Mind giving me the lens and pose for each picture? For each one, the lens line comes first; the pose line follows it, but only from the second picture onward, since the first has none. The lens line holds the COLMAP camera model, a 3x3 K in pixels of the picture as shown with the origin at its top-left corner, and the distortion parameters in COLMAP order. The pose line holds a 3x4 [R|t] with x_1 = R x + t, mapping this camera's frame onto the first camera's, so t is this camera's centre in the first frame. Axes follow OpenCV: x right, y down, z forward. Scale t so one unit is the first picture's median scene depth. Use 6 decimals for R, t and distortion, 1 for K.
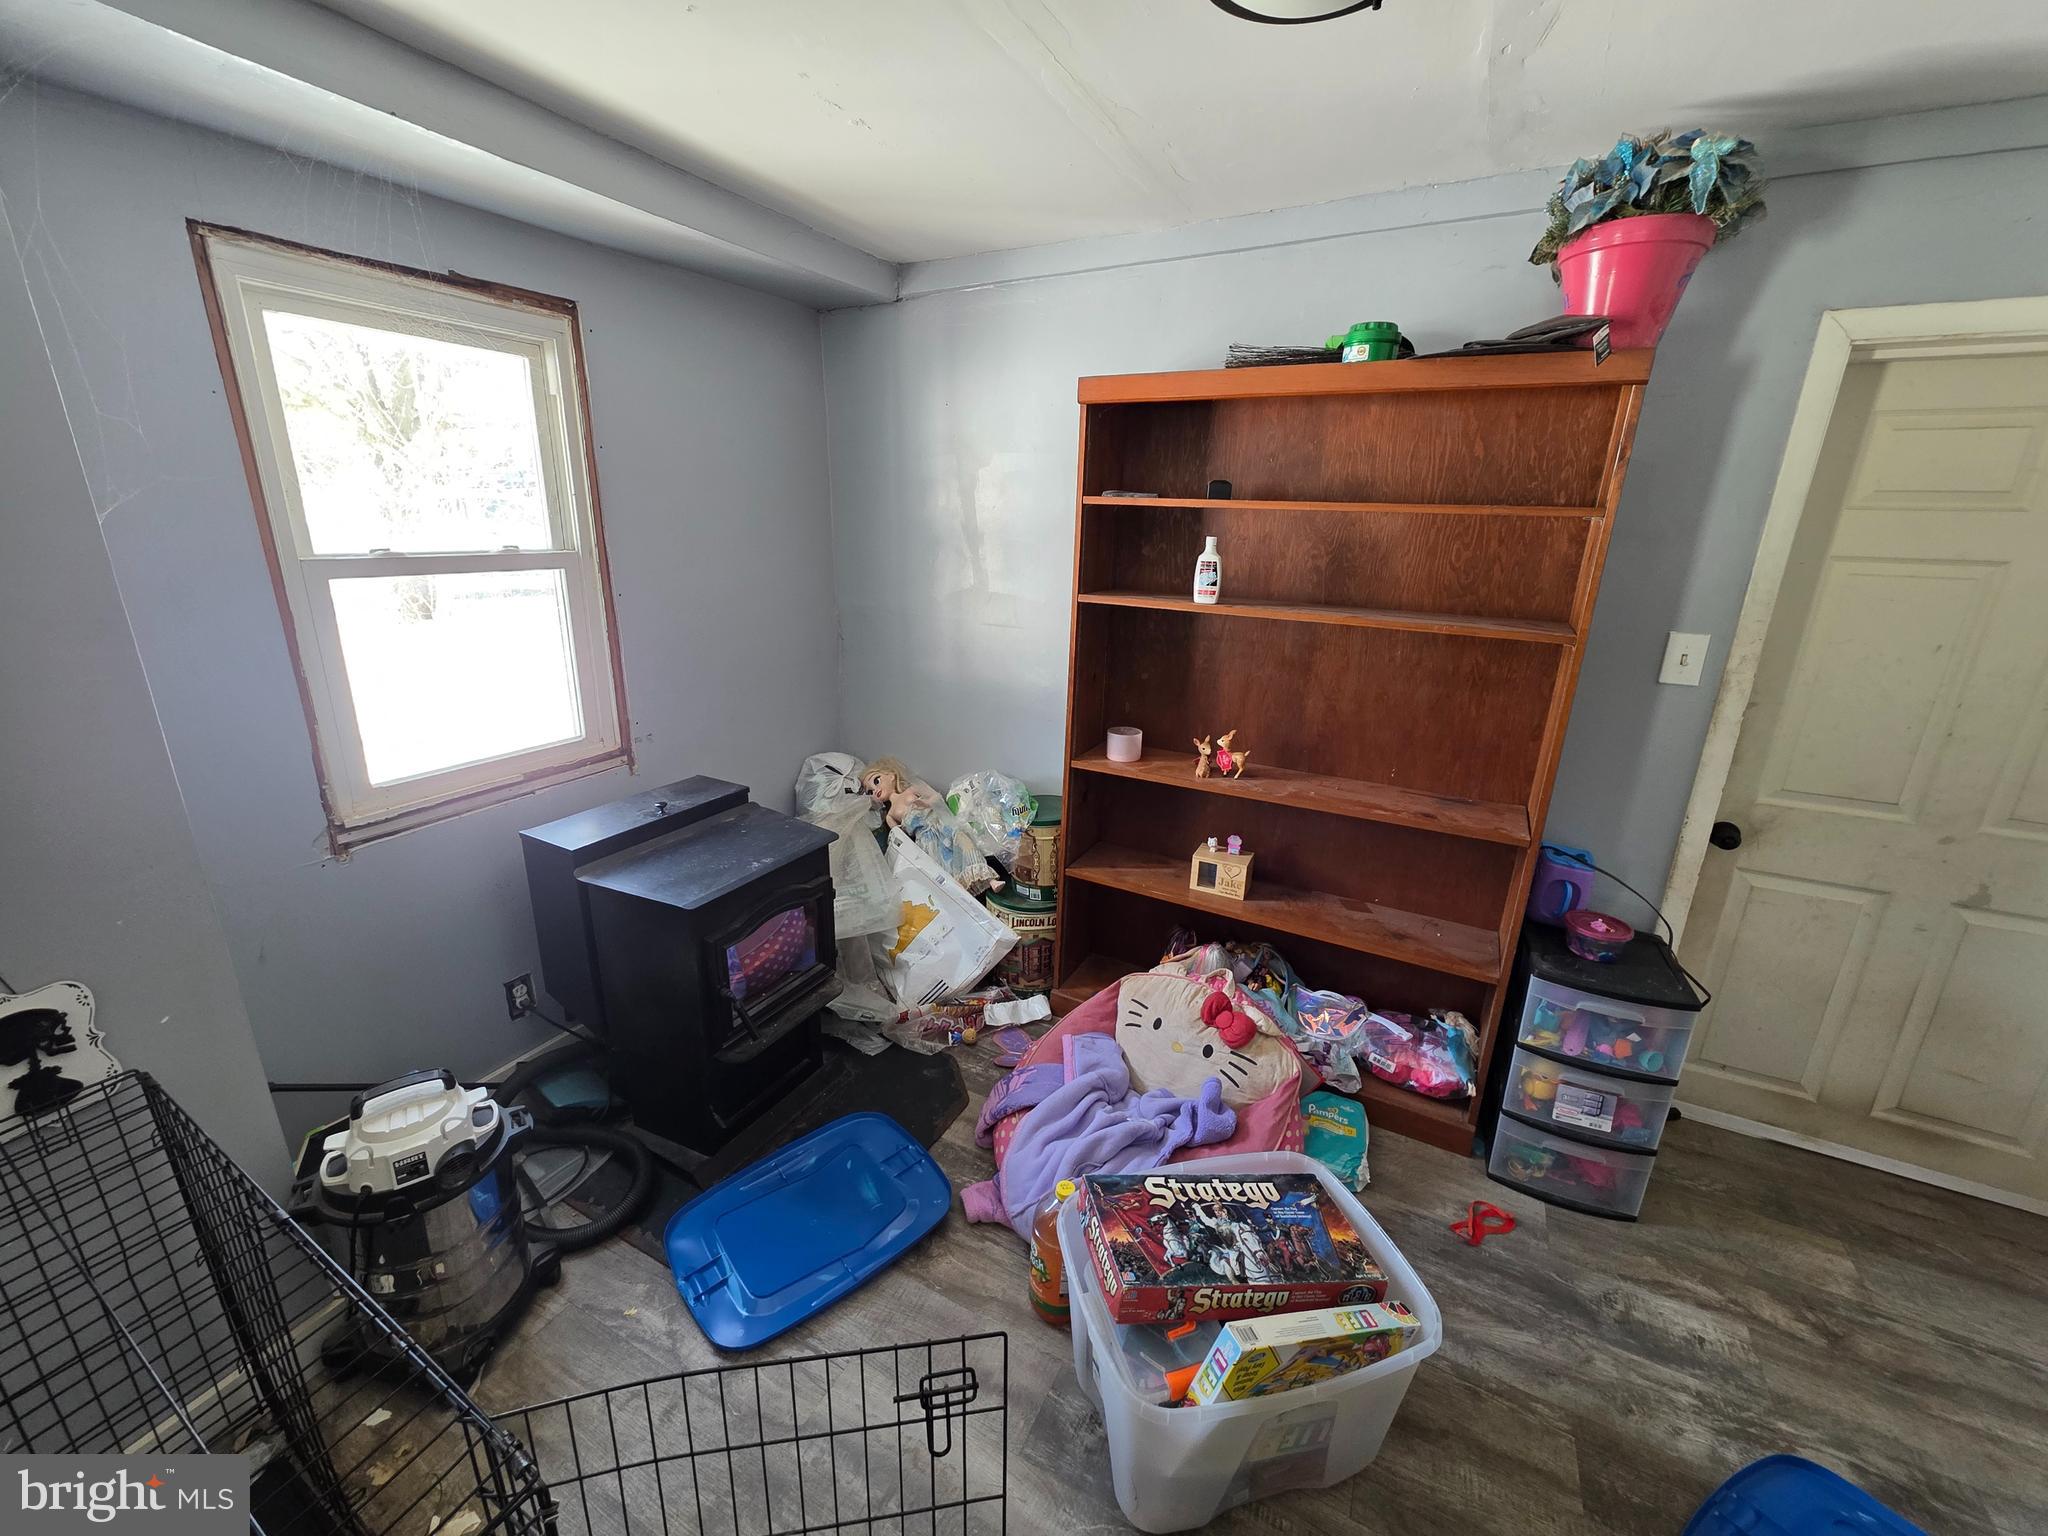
lens RADIAL K [[825.4, 0, 1019.7], [0, 825.4, 756.3], [0, 0, 1]] dist [0.003572, 0.000711]
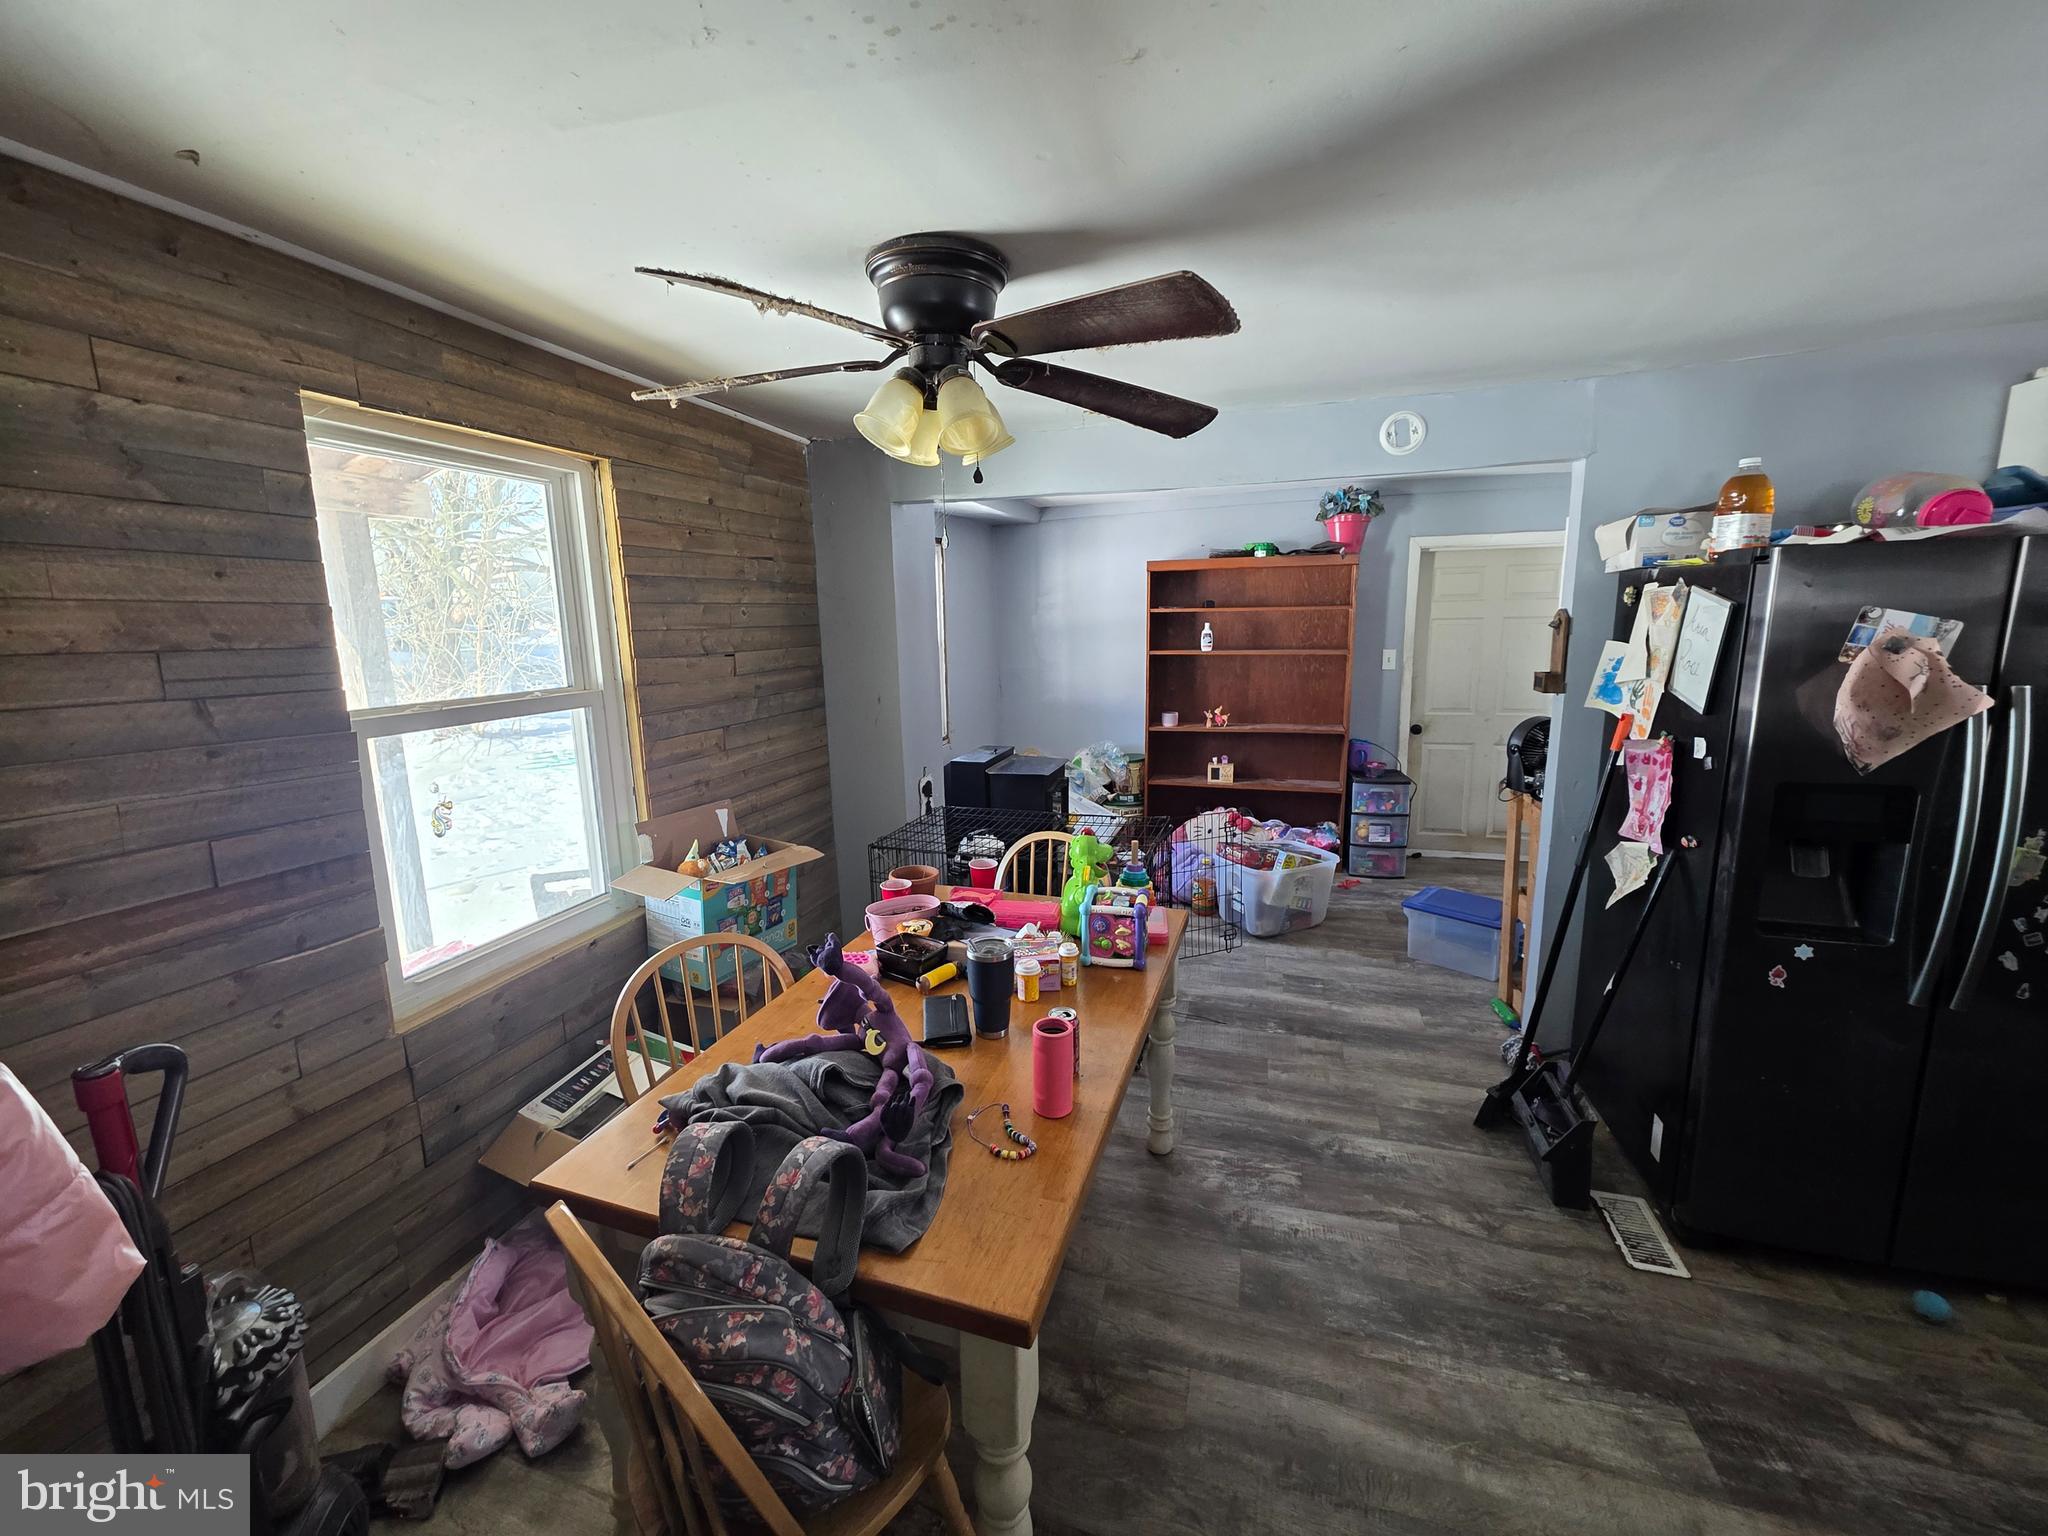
lens RADIAL K [[825.4, 0, 1019.7], [0, 825.4, 756.3], [0, 0, 1]] dist [0.003572, 0.000711]
pose [[0.980502, -0.076544, 0.180986, -0.763114], [0.097350, 0.989262, -0.109009, 0.323634], [-0.170698, 0.124503, 0.977426, -1.196677]]
